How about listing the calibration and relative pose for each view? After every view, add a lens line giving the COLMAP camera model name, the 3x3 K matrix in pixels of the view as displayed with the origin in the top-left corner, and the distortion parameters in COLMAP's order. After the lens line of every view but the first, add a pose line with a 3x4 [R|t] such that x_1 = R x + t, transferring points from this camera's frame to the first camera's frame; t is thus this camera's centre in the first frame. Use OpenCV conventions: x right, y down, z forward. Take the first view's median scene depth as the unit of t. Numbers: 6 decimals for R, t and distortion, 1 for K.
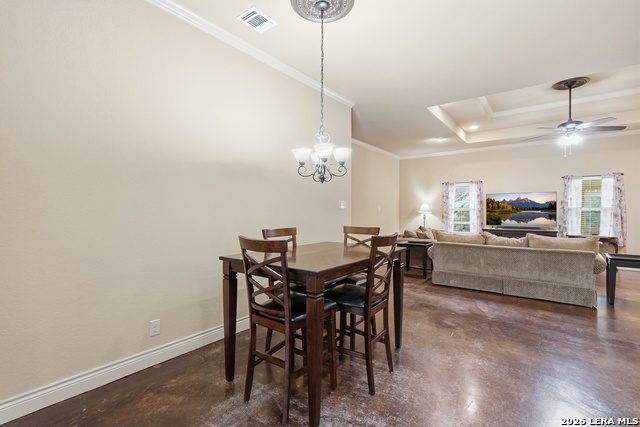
lens RADIAL K [[295.7, 0, 320.0], [0, 295.7, 213.5], [0, 0, 1]] dist [0.000800, 0.000340]
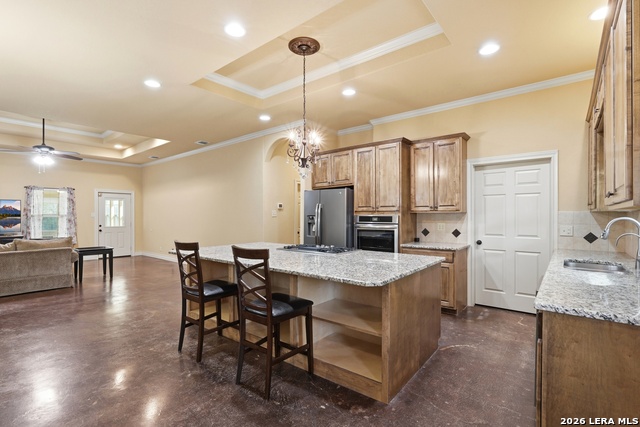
lens RADIAL K [[303.2, 0, 320.0], [0, 303.2, 213.5], [0, 0, 1]] dist [-0.003202, 0.000698]
pose [[0.039618, 0.000658, 0.999215, -0.286734], [0.009945, 0.999950, -0.001053, -0.011912], [-0.999165, 0.009979, 0.039609, -0.152980]]
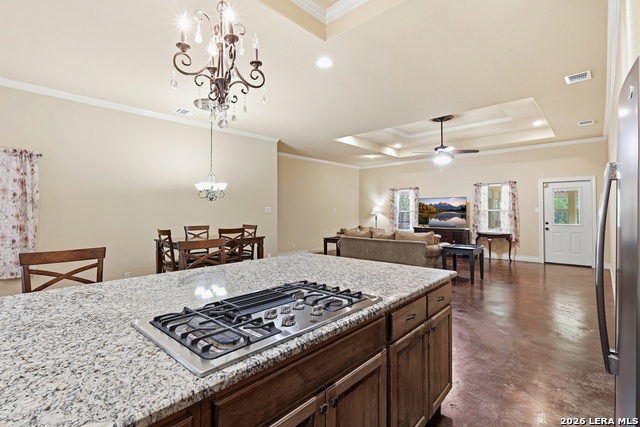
lens RADIAL K [[303.2, 0, 320.0], [0, 303.2, 213.5], [0, 0, 1]] dist [-0.003202, 0.000698]
pose [[0.995374, -0.006255, -0.095874, 0.333314], [0.006139, 0.999980, -0.001505, -0.006771], [0.095882, 0.000909, 0.995392, -0.325843]]
